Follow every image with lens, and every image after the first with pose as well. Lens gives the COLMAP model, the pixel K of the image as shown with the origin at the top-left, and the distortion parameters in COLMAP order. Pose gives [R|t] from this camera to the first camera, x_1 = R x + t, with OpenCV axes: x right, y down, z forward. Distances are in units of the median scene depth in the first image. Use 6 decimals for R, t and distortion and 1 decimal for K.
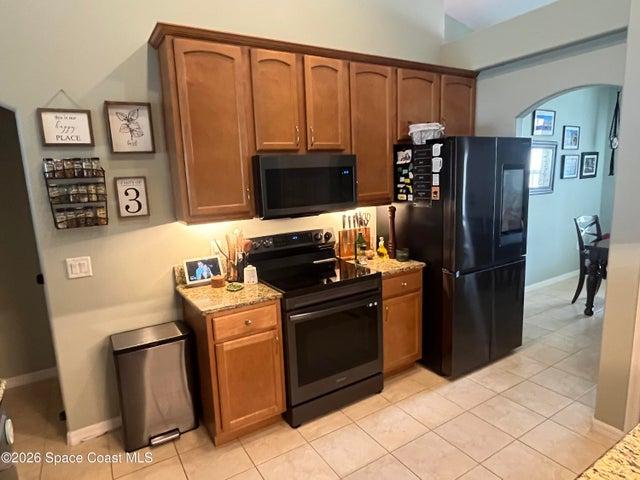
lens RADIAL K [[393.6, 0, 321.6], [0, 393.6, 240.3], [0, 0, 1]] dist [-0.005564, -0.000756]
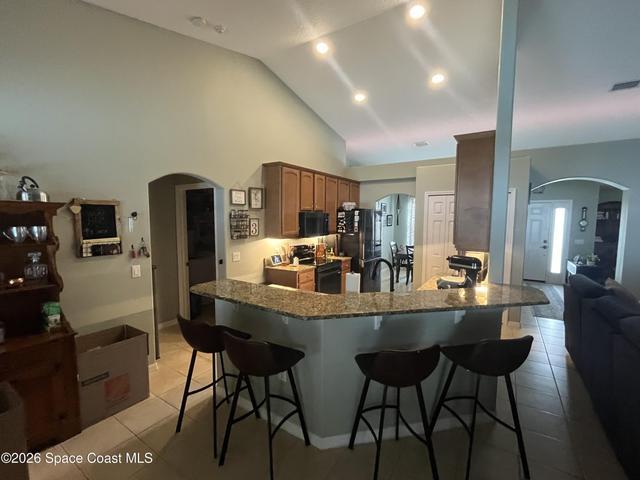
lens RADIAL K [[285.9, 0, 318.1], [0, 285.9, 241.7], [0, 0, 1]] dist [0.001174, 0.000006]
pose [[0.907323, 0.008869, 0.420342, -0.783030], [0.030363, 0.995785, -0.086551, 0.124424], [-0.419337, 0.091292, 0.903229, -0.629800]]
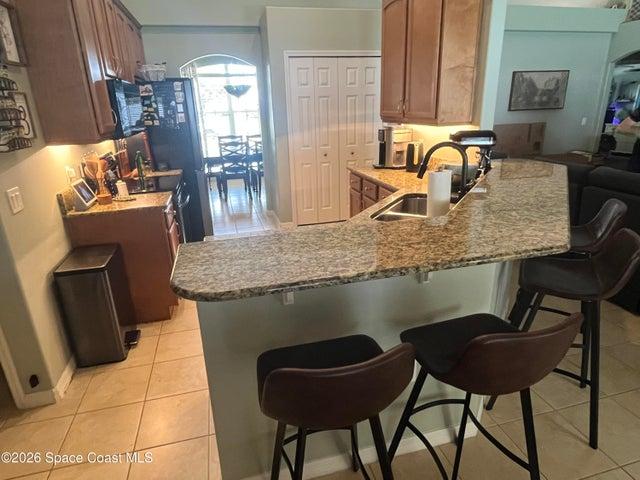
lens RADIAL K [[393.6, 0, 320.9], [0, 393.6, 239.9], [0, 0, 1]] dist [-0.005564, -0.000756]
pose [[0.293963, -0.282267, 0.913187, -1.075870], [0.177029, 0.954949, 0.238188, 0.058263], [-0.939280, 0.091643, 0.330689, 0.097785]]
